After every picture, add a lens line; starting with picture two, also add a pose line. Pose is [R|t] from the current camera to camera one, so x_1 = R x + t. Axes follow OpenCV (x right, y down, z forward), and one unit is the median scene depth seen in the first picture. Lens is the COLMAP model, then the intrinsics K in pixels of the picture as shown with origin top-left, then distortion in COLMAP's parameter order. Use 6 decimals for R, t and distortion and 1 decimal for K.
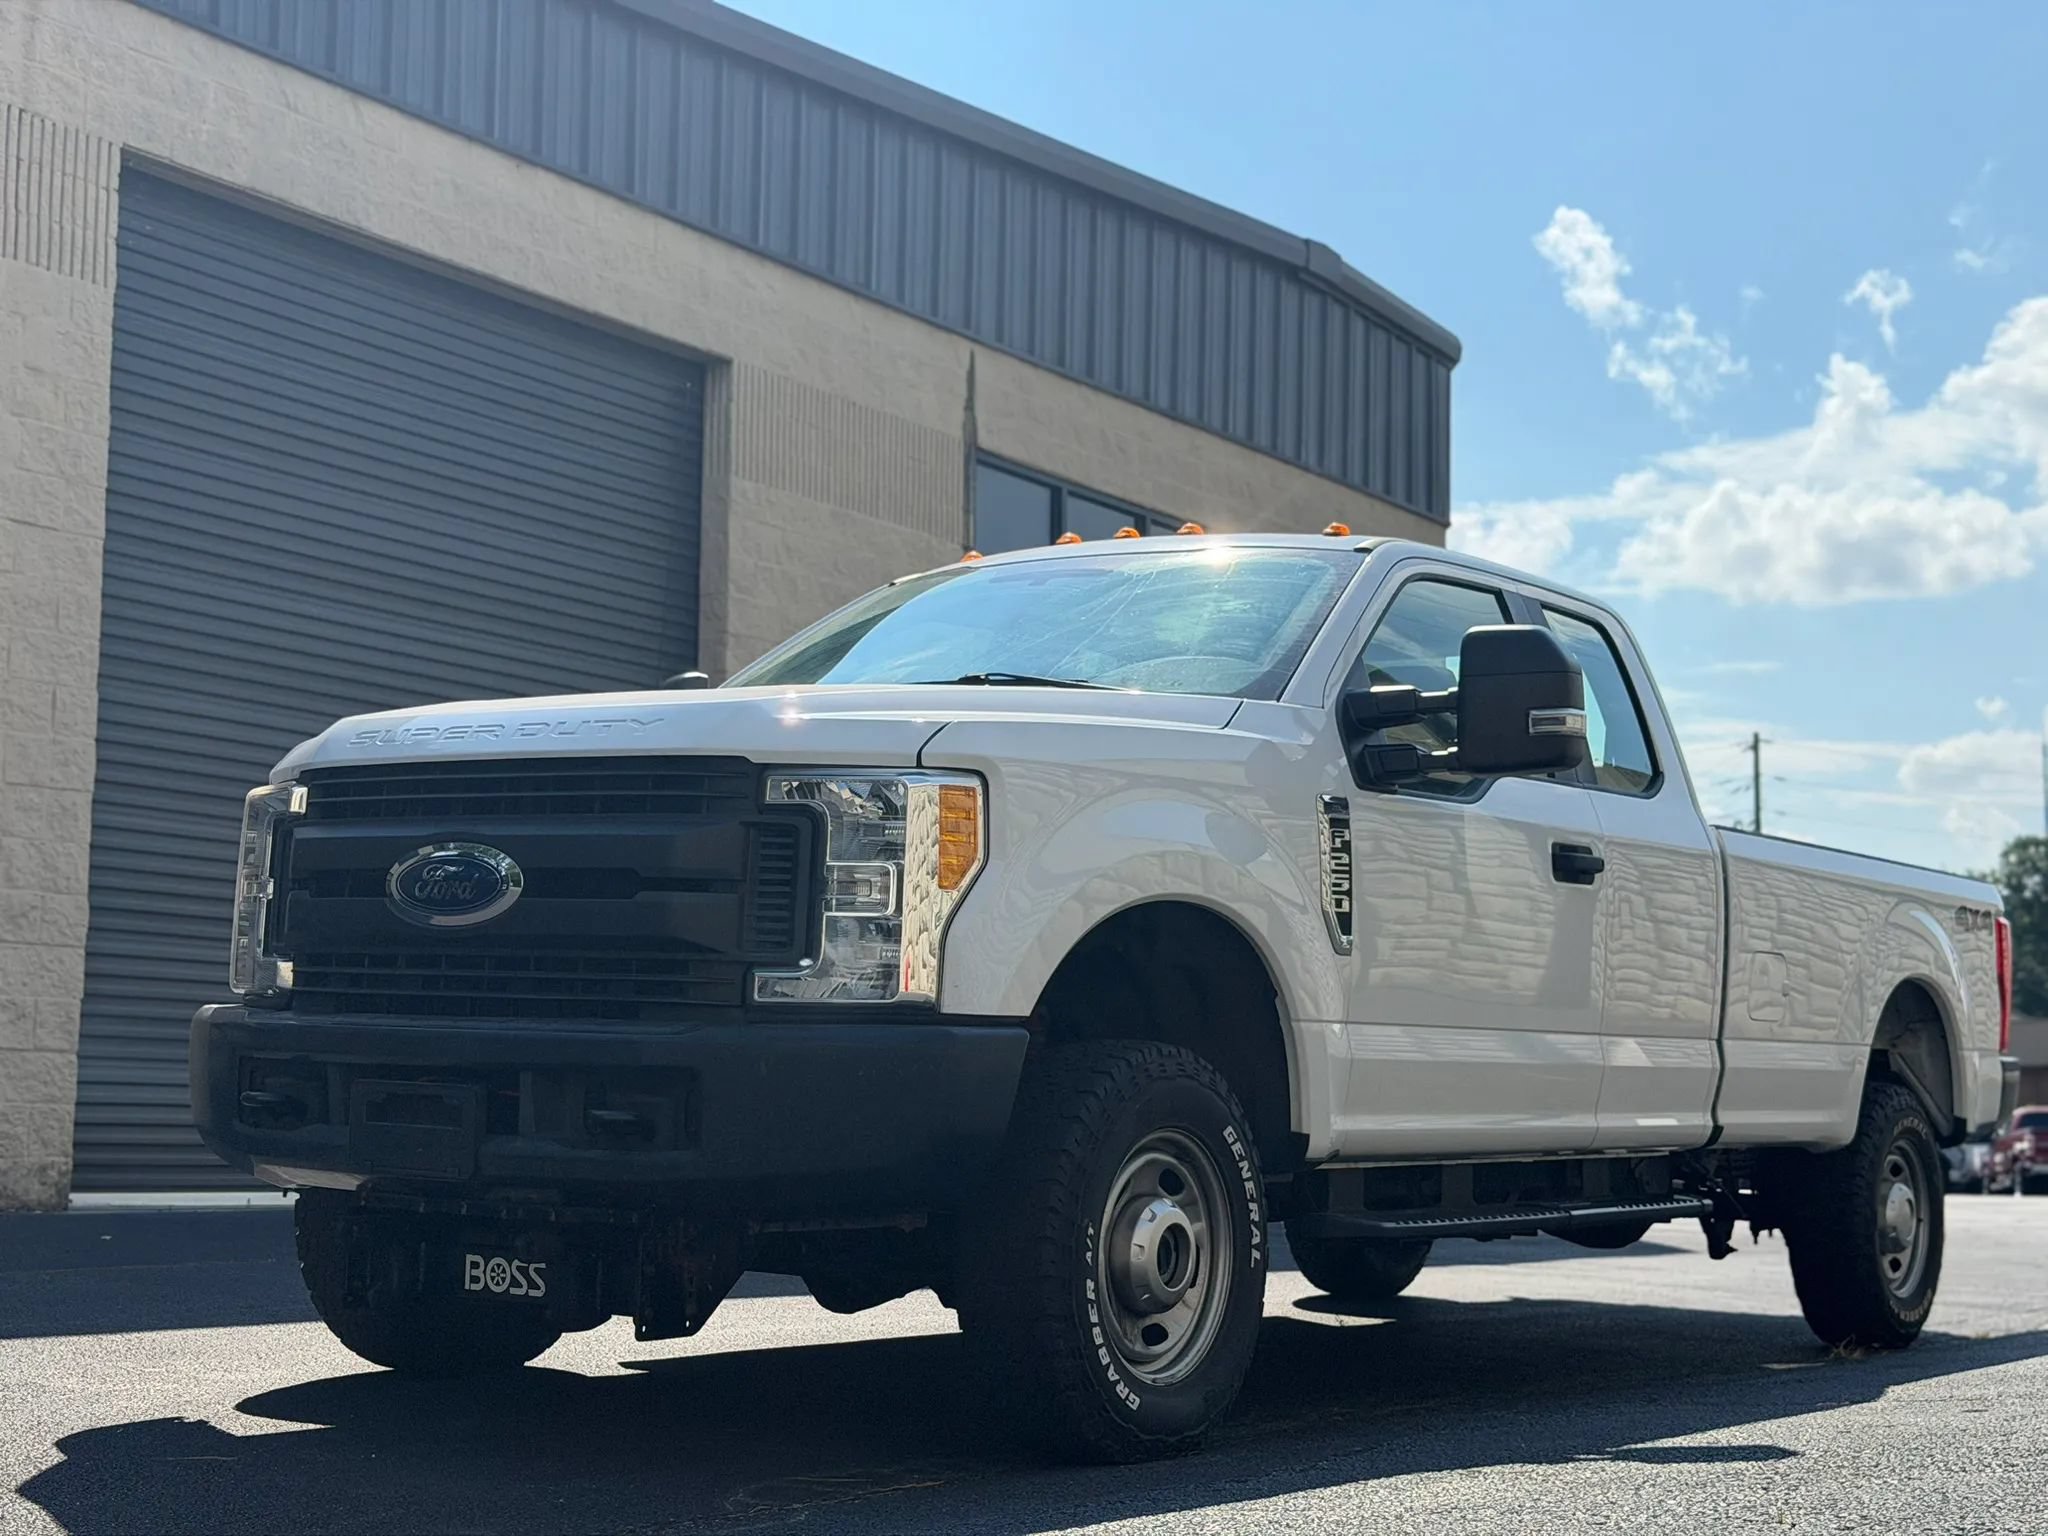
lens RADIAL K [[2855.2, 0, 1006.7], [0, 2855.2, 772.3], [0, 0, 1]] dist [0.153680, -0.322949]
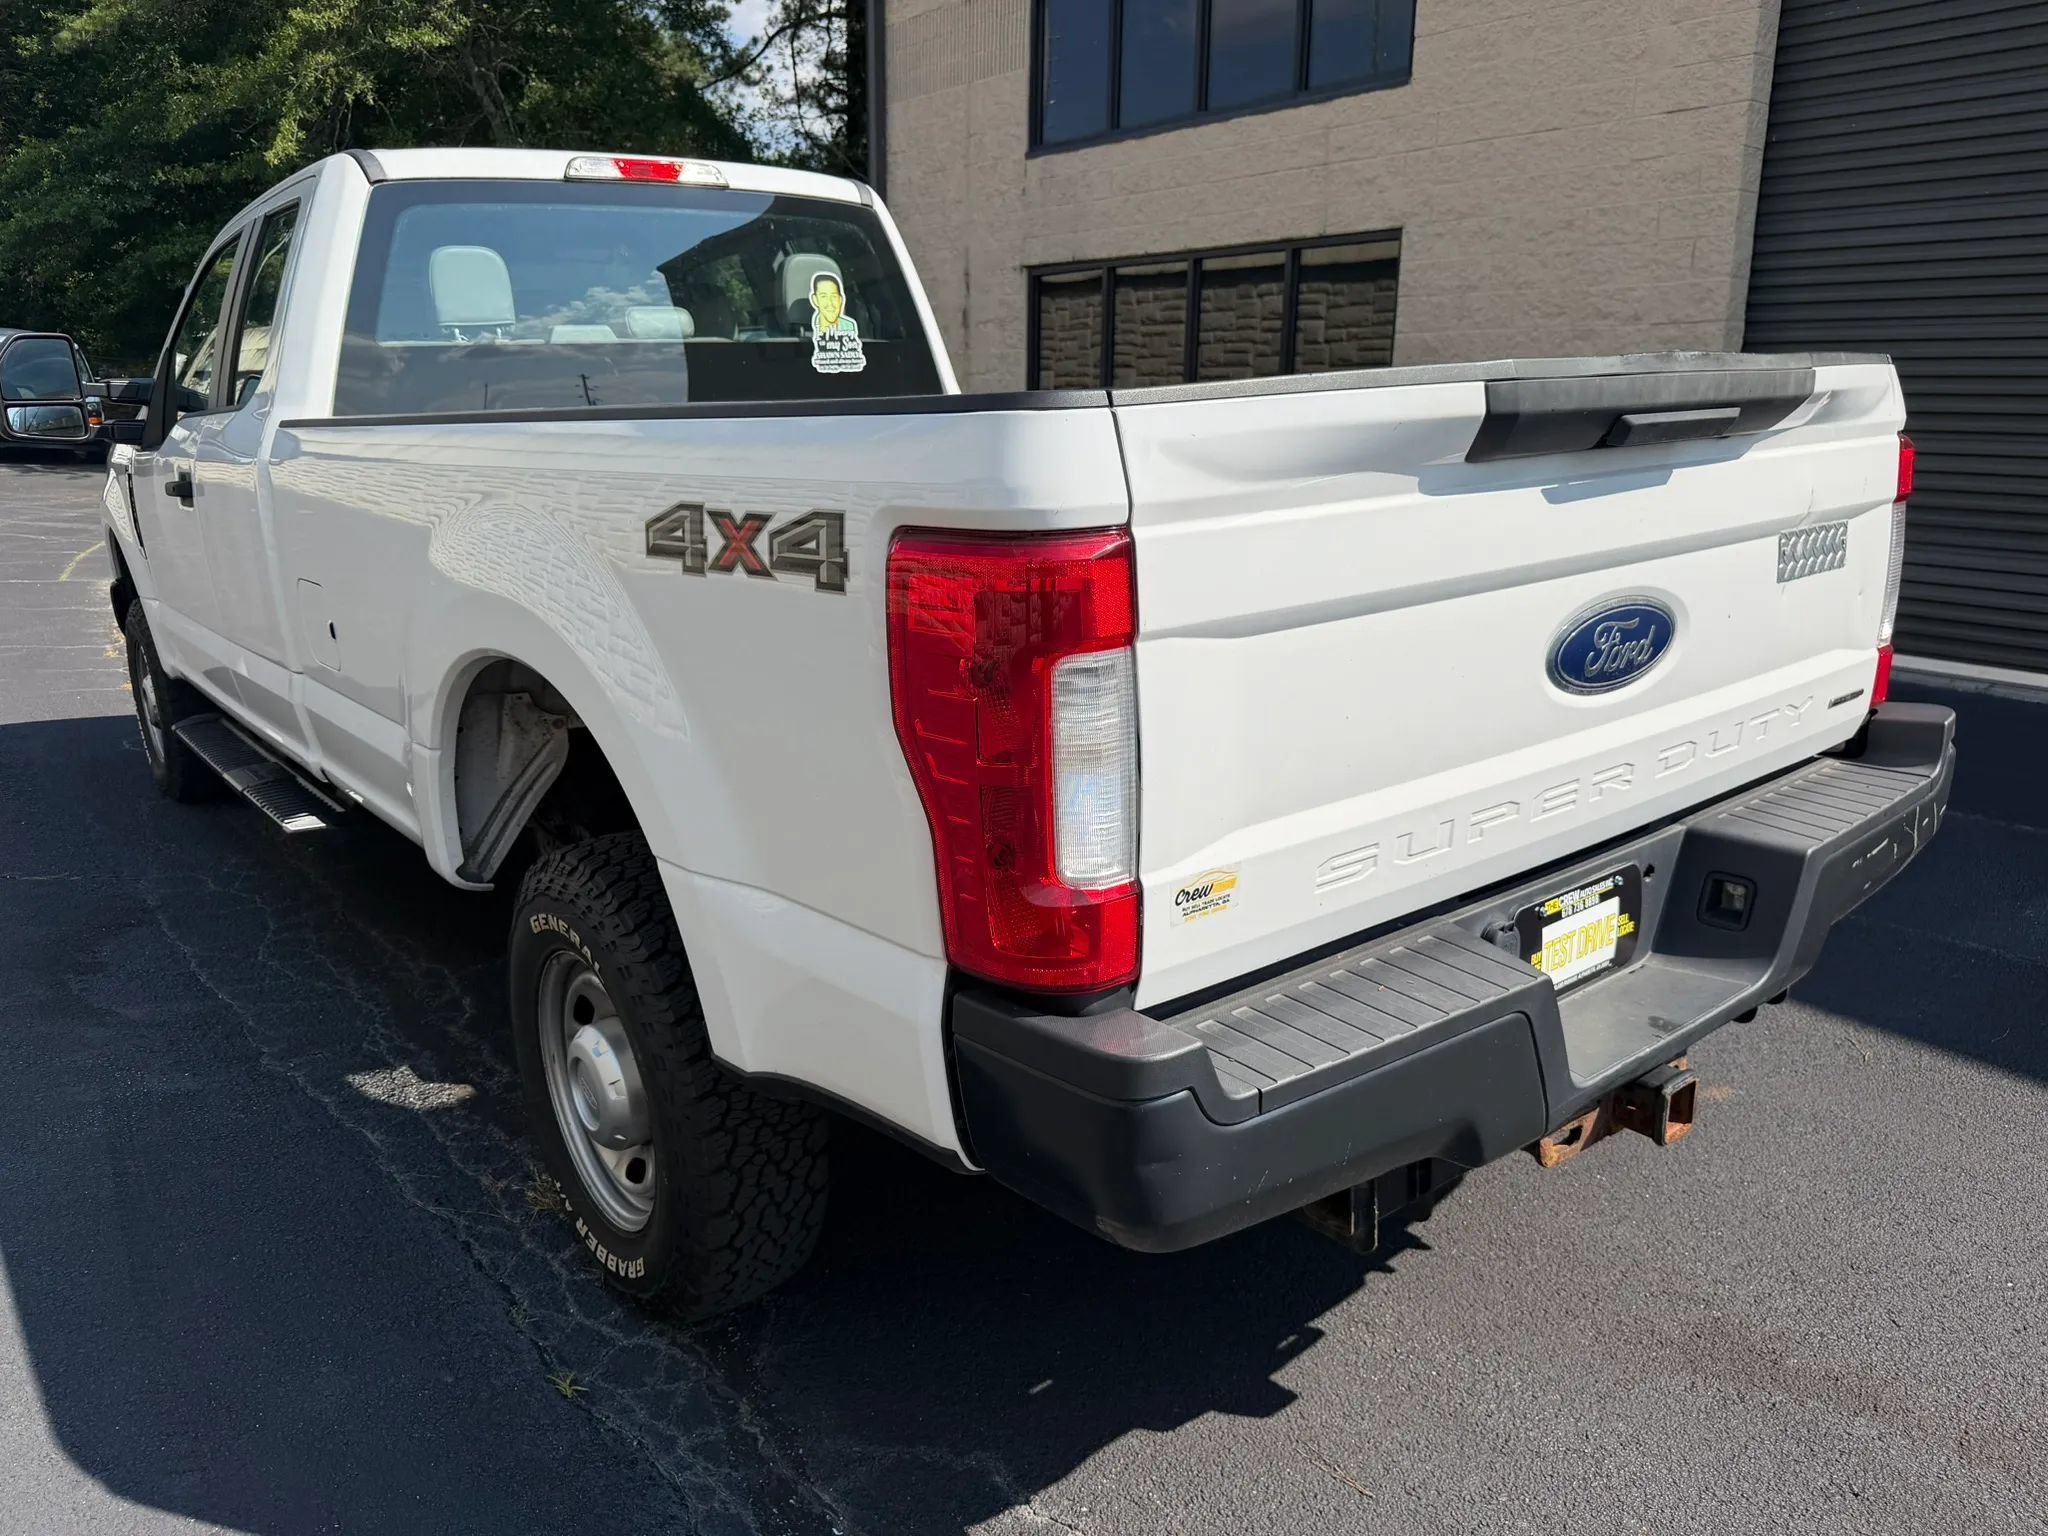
lens RADIAL K [[1447.9, 0, 1035.0], [0, 1447.9, 771.9], [0, 0, 1]] dist [0.077564, -0.135978]
pose [[-0.274402, 0.220394, -0.936018, 0.780047], [0.113333, 0.974010, 0.196115, 0.075655], [0.954913, -0.052267, -0.292248, 1.714742]]
